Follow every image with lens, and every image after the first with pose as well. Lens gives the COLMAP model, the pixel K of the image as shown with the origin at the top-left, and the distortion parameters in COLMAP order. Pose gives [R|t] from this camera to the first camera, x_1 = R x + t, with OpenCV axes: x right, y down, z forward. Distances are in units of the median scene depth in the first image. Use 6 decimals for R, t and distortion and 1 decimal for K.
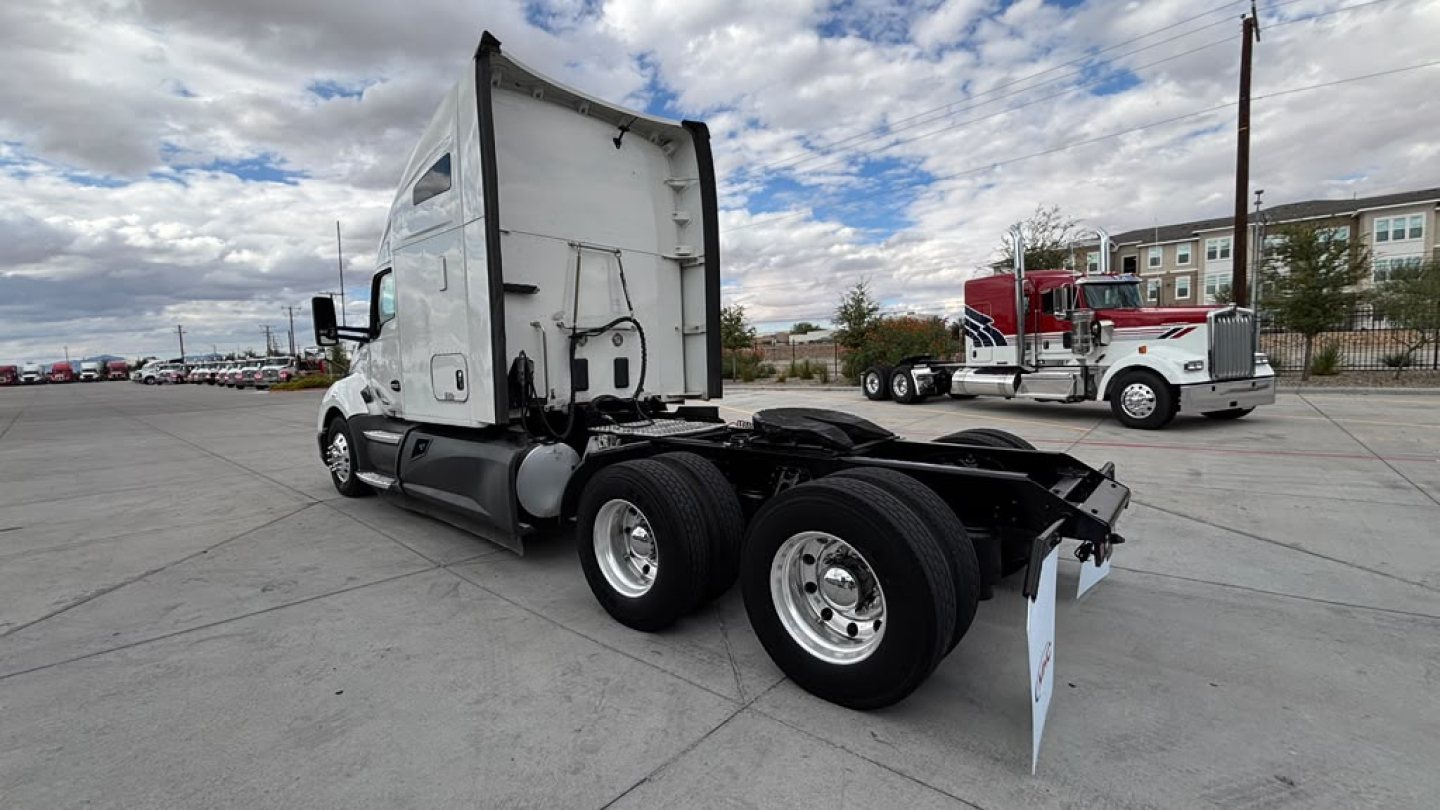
lens RADIAL K [[588.4, 0, 714.3], [0, 588.4, 401.8], [0, 0, 1]] dist [-0.006160, -0.000085]
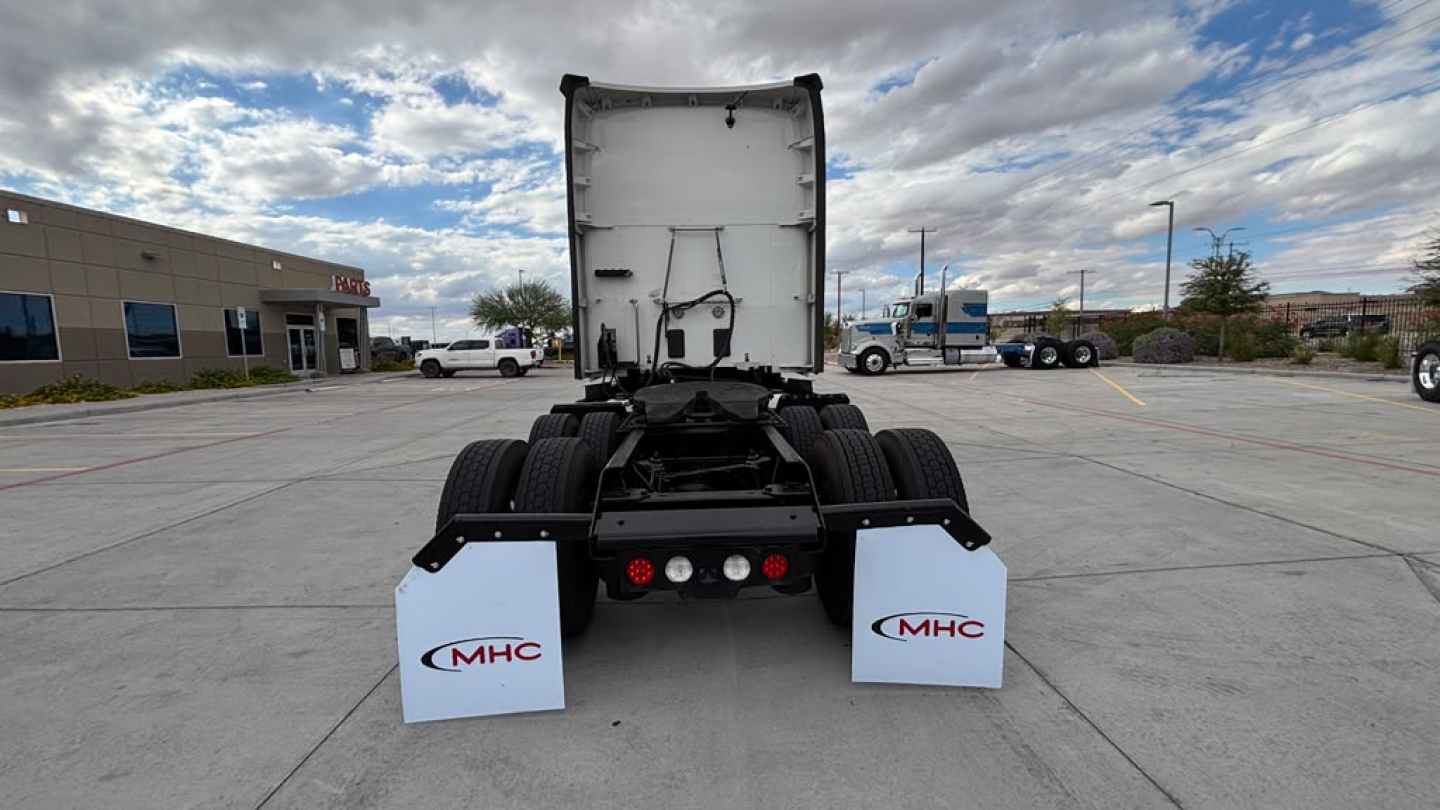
lens RADIAL K [[588.4, 0, 718.6], [0, 588.4, 404.1], [0, 0, 1]] dist [-0.006160, -0.000085]
pose [[0.674357, 0.094287, -0.732361, 0.632701], [-0.052816, 0.995433, 0.079523, -0.022857], [0.736514, -0.014946, 0.676257, 0.268010]]
